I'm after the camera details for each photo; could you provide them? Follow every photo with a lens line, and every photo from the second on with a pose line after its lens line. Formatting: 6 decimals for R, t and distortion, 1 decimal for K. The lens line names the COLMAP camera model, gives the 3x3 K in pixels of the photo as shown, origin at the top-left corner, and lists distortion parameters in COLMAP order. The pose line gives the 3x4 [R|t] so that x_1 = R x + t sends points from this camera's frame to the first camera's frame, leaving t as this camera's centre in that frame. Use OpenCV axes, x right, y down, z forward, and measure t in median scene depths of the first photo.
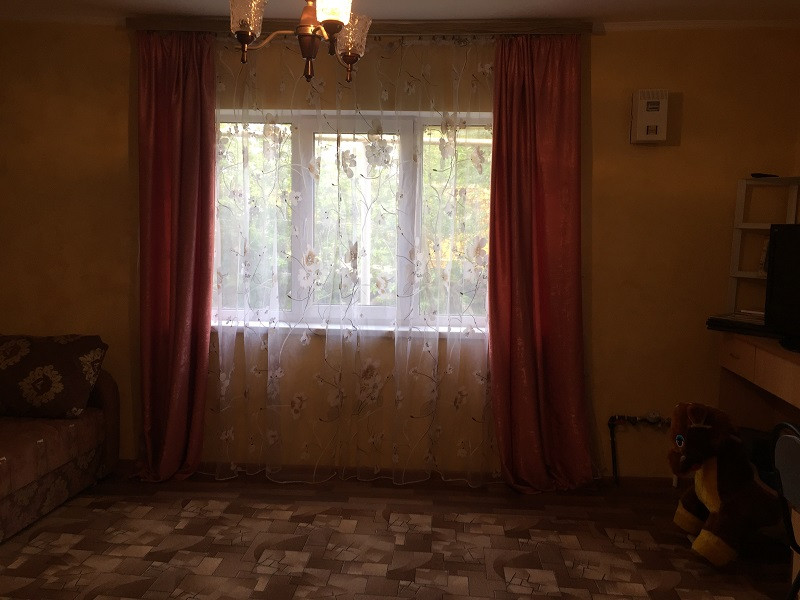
lens RADIAL K [[677.8, 0, 399.8], [0, 677.8, 296.4], [0, 0, 1]] dist [0.077340, -0.096748]
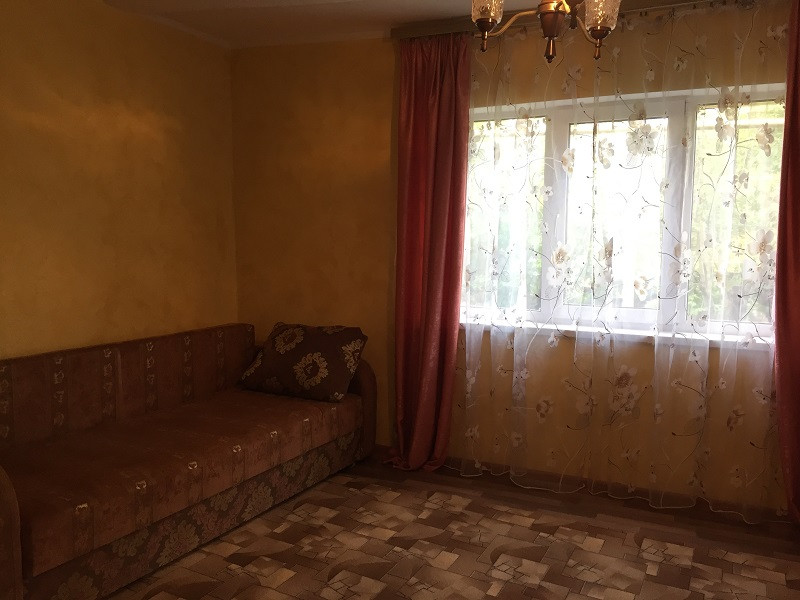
lens RADIAL K [[677.8, 0, 400.1], [0, 677.8, 297.4], [0, 0, 1]] dist [0.077340, -0.096748]
pose [[0.924966, 0.023082, -0.379348, 0.023779], [-0.024468, 0.999700, 0.001166, 0.006535], [0.379261, 0.008203, 0.925253, 0.034213]]
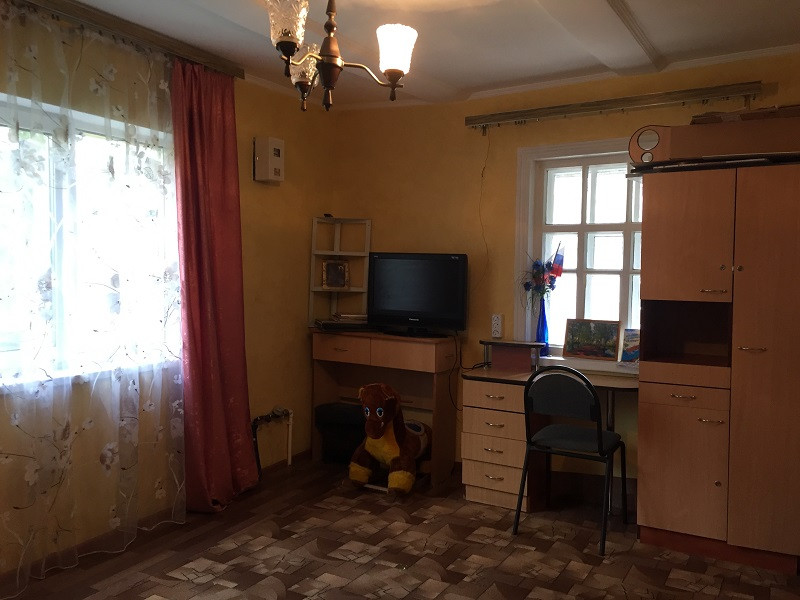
lens RADIAL K [[677.8, 0, 399.4], [0, 677.8, 297.1], [0, 0, 1]] dist [0.077340, -0.096748]
pose [[0.423559, -0.052158, 0.904366, -0.619896], [0.074275, 0.996979, 0.022712, -0.034782], [-0.902819, 0.057551, 0.426153, 0.303444]]
